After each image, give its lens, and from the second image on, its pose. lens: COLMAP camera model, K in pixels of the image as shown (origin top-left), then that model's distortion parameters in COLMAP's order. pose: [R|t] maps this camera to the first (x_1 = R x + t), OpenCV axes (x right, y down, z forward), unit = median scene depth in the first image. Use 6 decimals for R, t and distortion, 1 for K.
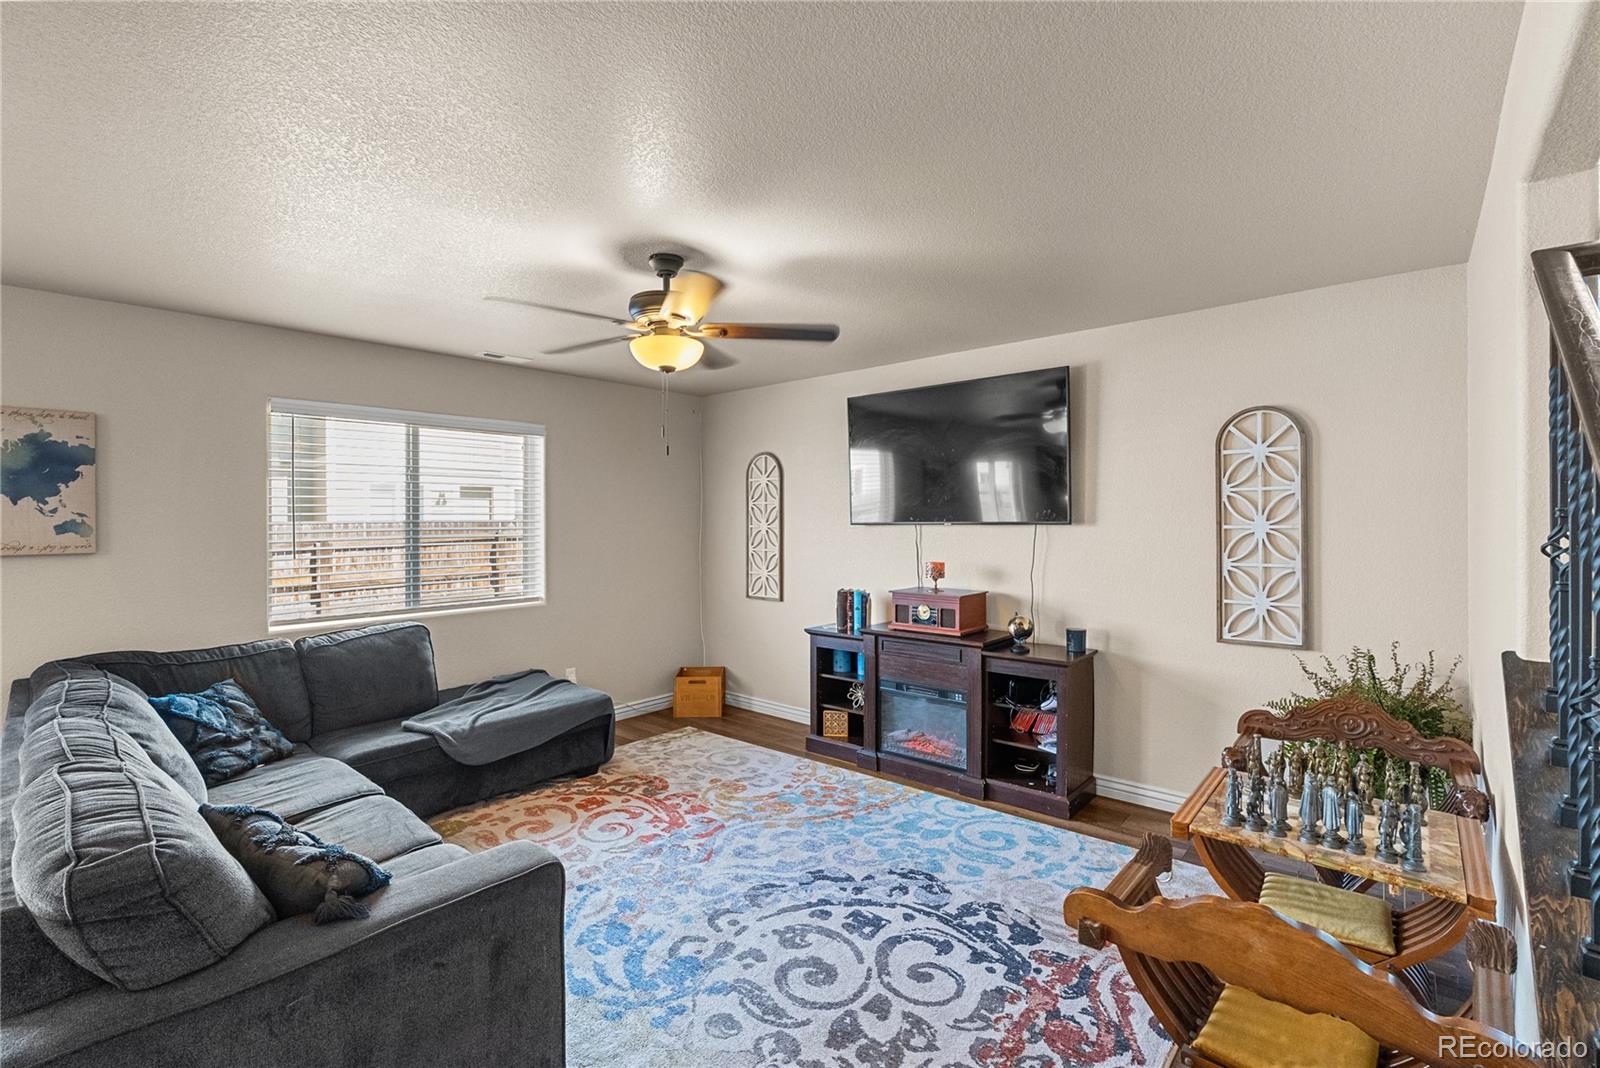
lens RADIAL K [[704.8, 0, 800.4], [0, 704.8, 529.7], [0, 0, 1]] dist [-0.009963, 0.000294]
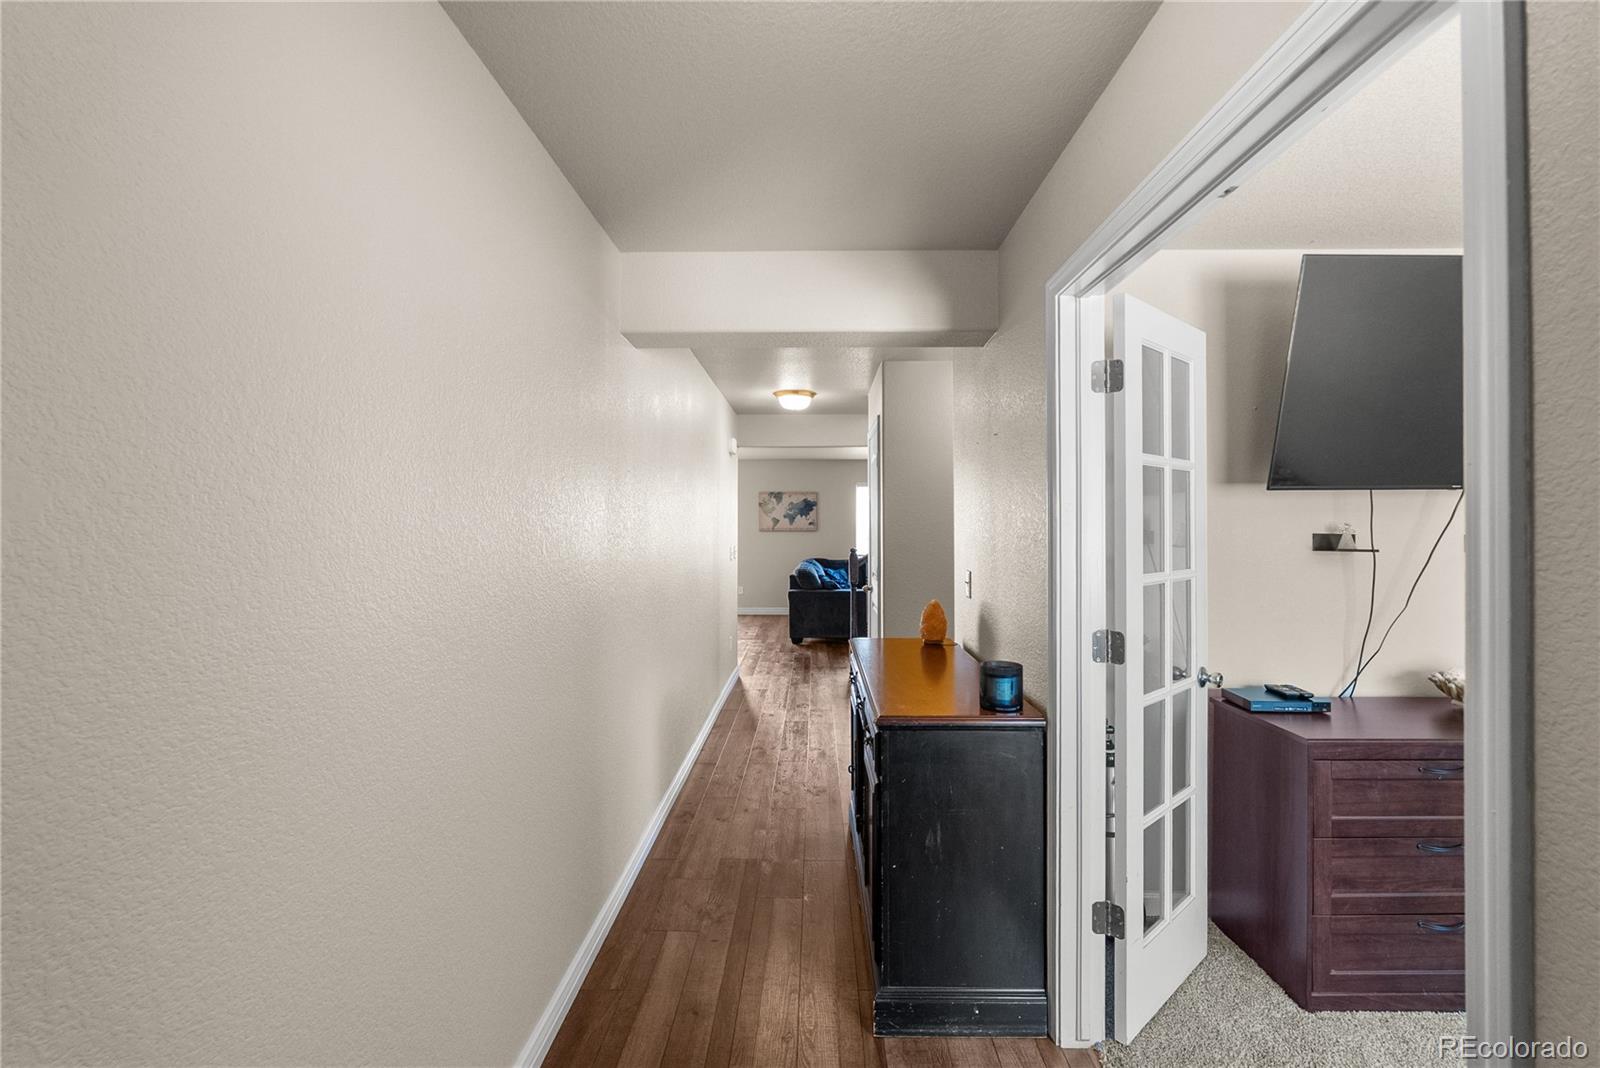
lens RADIAL K [[704.8, 0, 802.1], [0, 704.8, 526.8], [0, 0, 1]] dist [-0.009963, 0.000294]
pose [[0.642320, 0.006940, -0.766405, 1.688213], [-0.012141, 0.999926, -0.001120, 0.017768], [0.766340, 0.010025, 0.642357, -1.360015]]
